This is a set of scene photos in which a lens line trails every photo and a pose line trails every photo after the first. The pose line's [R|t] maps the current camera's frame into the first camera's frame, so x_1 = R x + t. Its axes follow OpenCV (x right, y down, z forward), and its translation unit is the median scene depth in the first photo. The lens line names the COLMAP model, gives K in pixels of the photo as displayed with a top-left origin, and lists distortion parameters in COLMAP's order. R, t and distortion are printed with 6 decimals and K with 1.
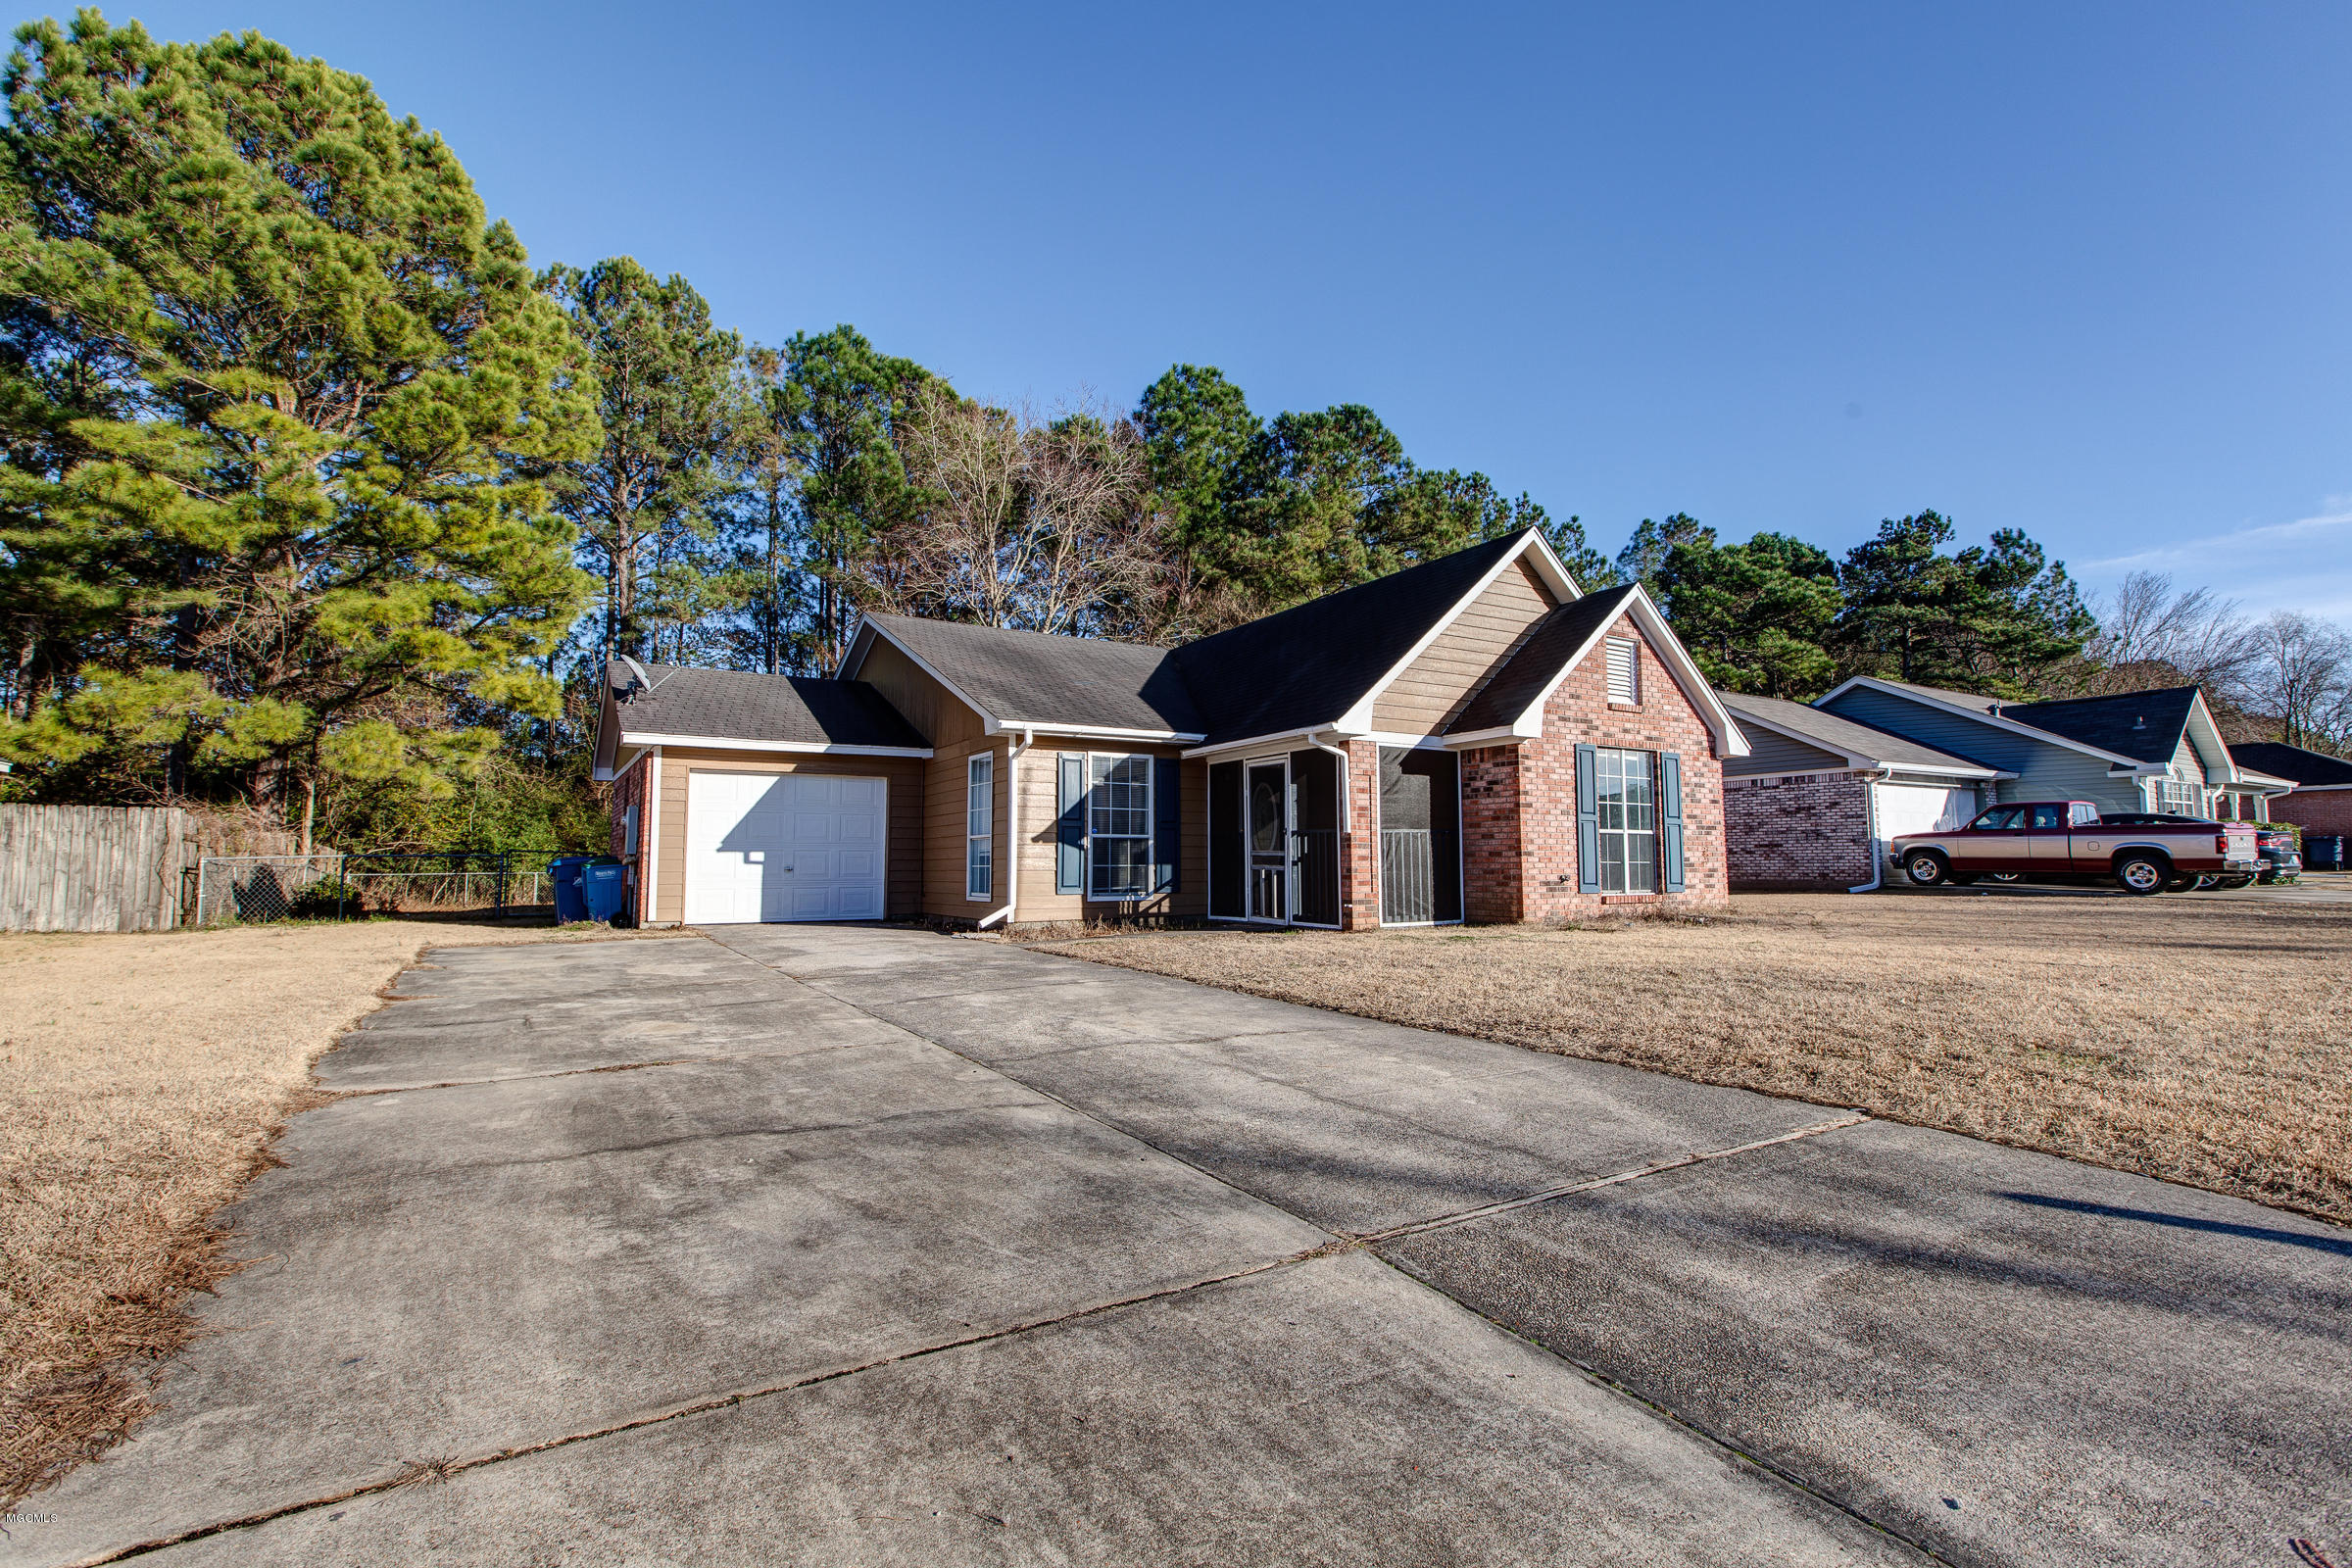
lens RADIAL K [[1109.8, 0, 1178.5], [0, 1109.8, 773.4], [0, 0, 1]] dist [0.003135, -0.002426]
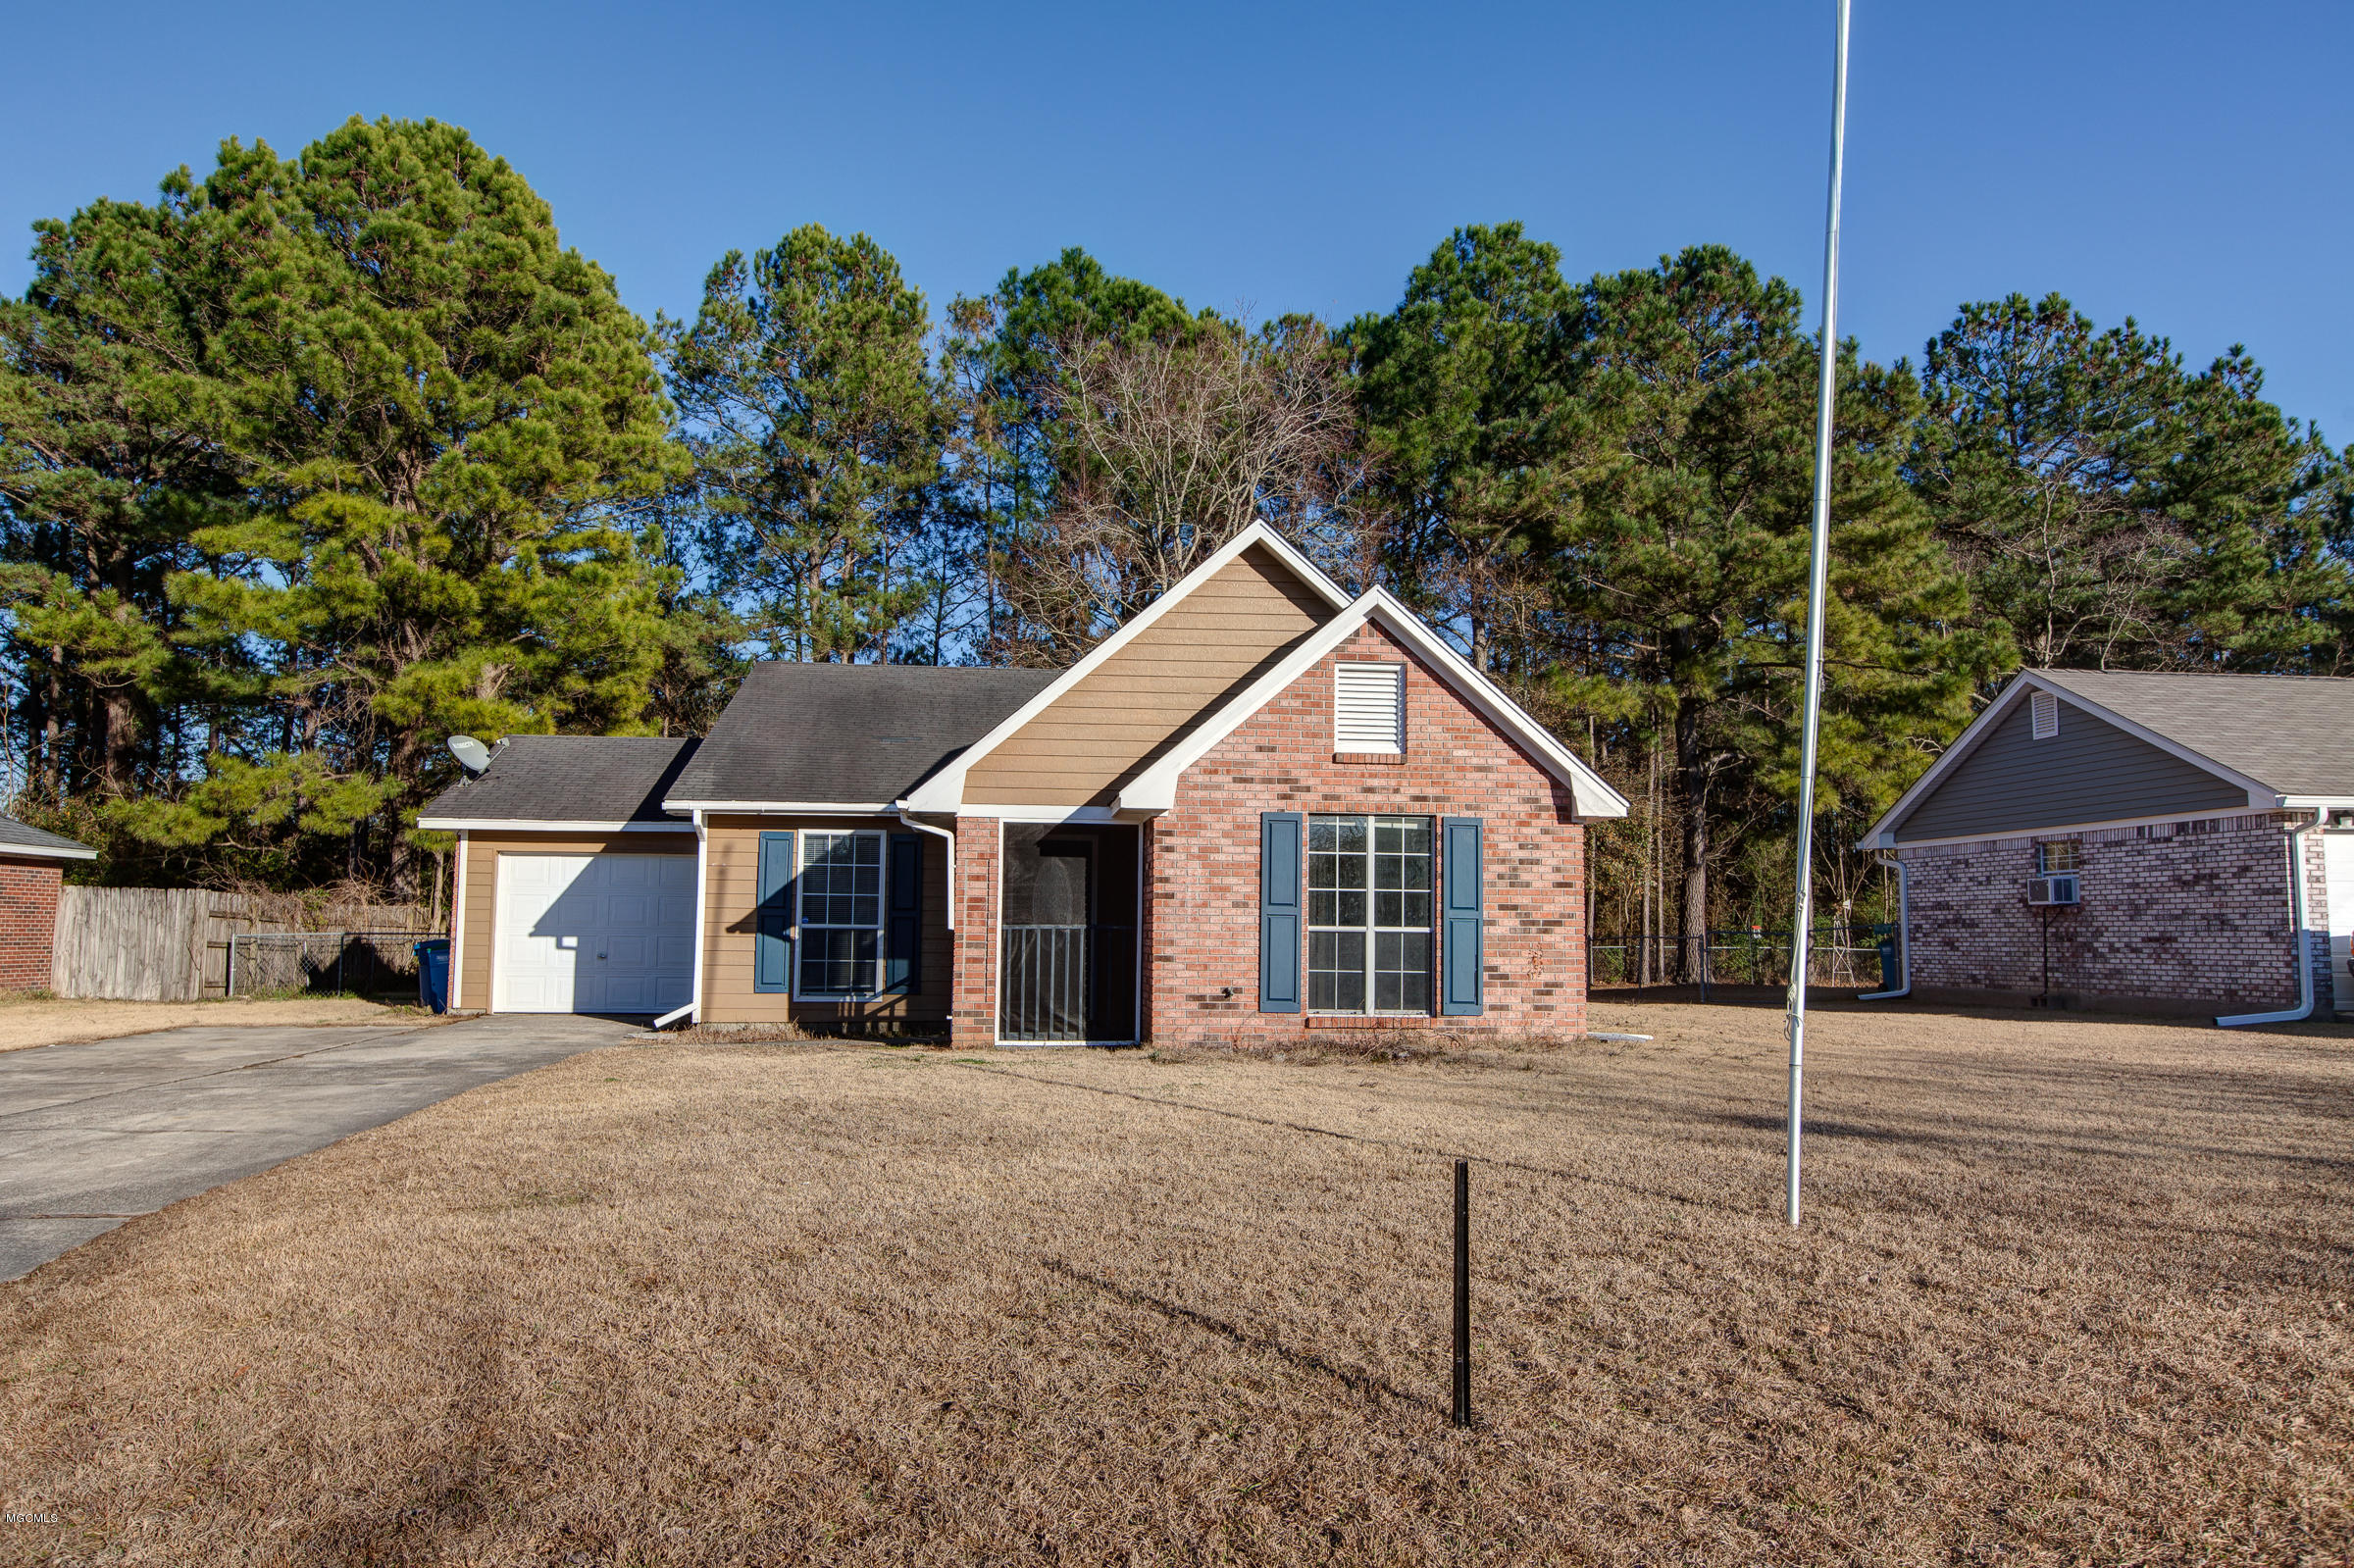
lens RADIAL K [[1661.1, 0, 1177.5], [0, 1661.1, 791.5], [0, 0, 1]] dist [0.000598, 0.004873]
pose [[0.889816, -0.025623, -0.455600, 0.761174], [0.025374, 0.999656, -0.006663, -0.032267], [0.455614, -0.005631, 0.890160, -0.023866]]
